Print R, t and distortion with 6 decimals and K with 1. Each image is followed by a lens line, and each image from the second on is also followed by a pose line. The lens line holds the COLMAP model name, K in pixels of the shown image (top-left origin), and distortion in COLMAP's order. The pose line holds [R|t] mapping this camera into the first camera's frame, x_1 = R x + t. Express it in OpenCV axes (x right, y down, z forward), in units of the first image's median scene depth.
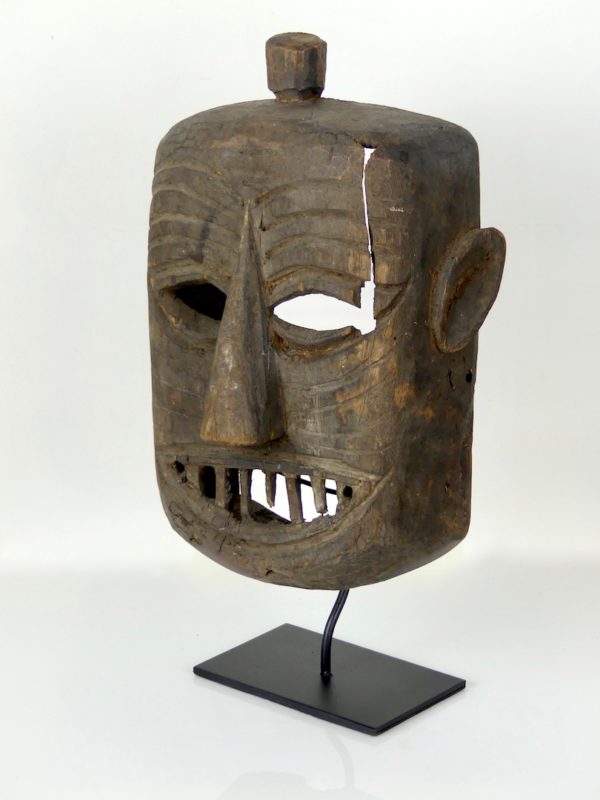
lens RADIAL K [[2532.5, 0, 300.0], [0, 2532.5, 400.0], [0, 0, 1]] dist [-0.028752, -0.089940]
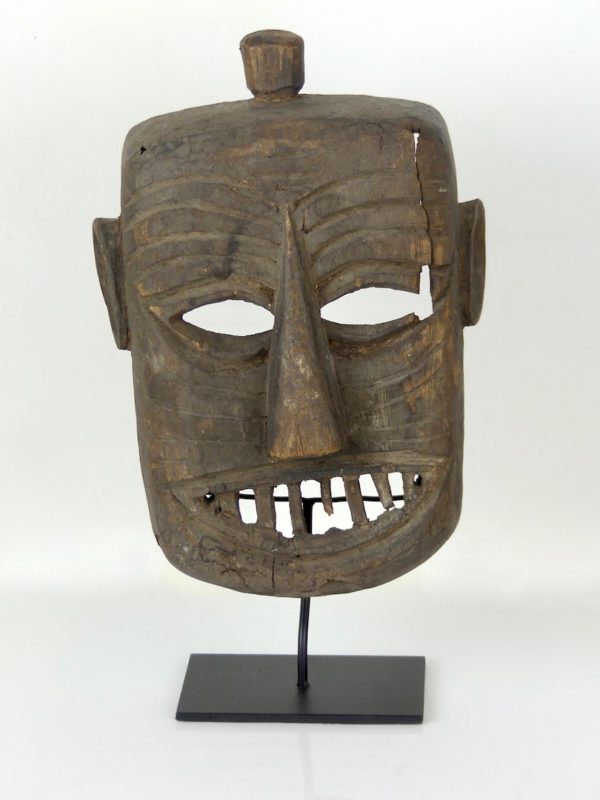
lens RADIAL K [[2532.5, 0, 300.0], [0, 2532.5, 400.0], [0, 0, 1]] dist [-0.028752, -0.089940]
pose [[0.800665, -0.178838, 0.571797, -0.583057], [0.186804, 0.981350, 0.045357, -0.048556], [-0.569244, 0.070498, 0.819140, 0.210865]]
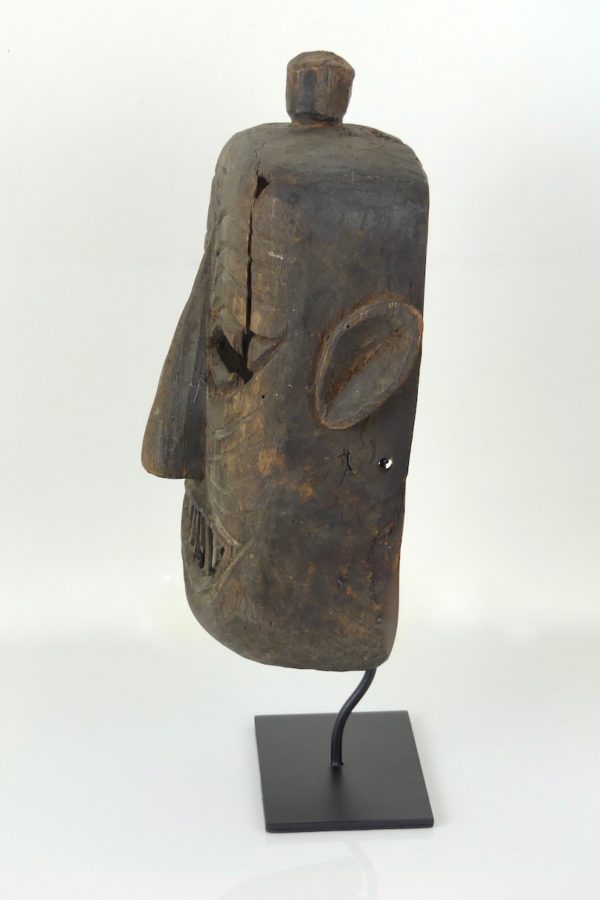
lens RADIAL K [[2733.5, 0, 300.0], [0, 2733.5, 450.0], [0, 0, 1]] dist [0.058619, 0.025795]
pose [[0.690044, 0.230973, -0.685923, 0.708476], [-0.223655, 0.969377, 0.101423, -0.106122], [0.688344, 0.083424, 0.720571, 0.306742]]
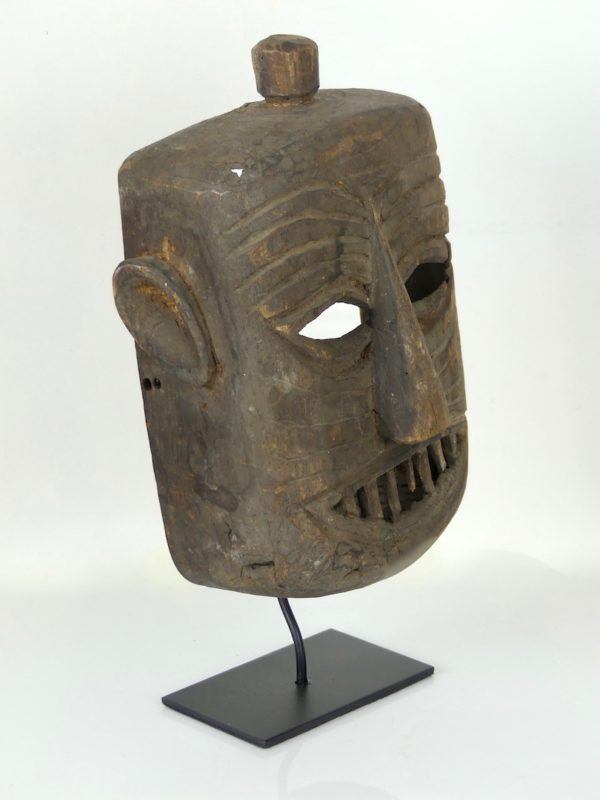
lens RADIAL K [[2532.5, 0, 300.0], [0, 2532.5, 400.0], [0, 0, 1]] dist [-0.028752, -0.089940]
pose [[0.087043, -0.297841, 0.950639, -0.981438], [0.321376, 0.911637, 0.256195, -0.268235], [-0.942943, 0.283213, 0.175071, 0.876977]]
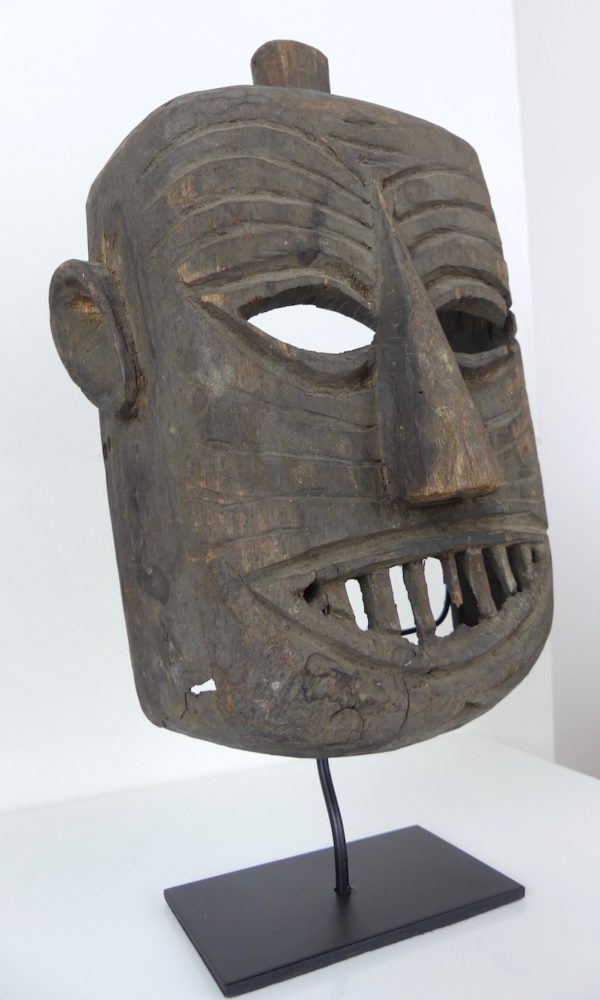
lens RADIAL K [[748.8, 0, 321.0], [0, 748.8, 500.3], [0, 0, 1]] dist [-0.022809, -0.001787]
pose [[0.398322, 0.030248, 0.916747, -0.220904], [0.321932, 0.931265, -0.170605, 0.039047], [-0.858894, 0.363086, 0.361205, 0.970573]]
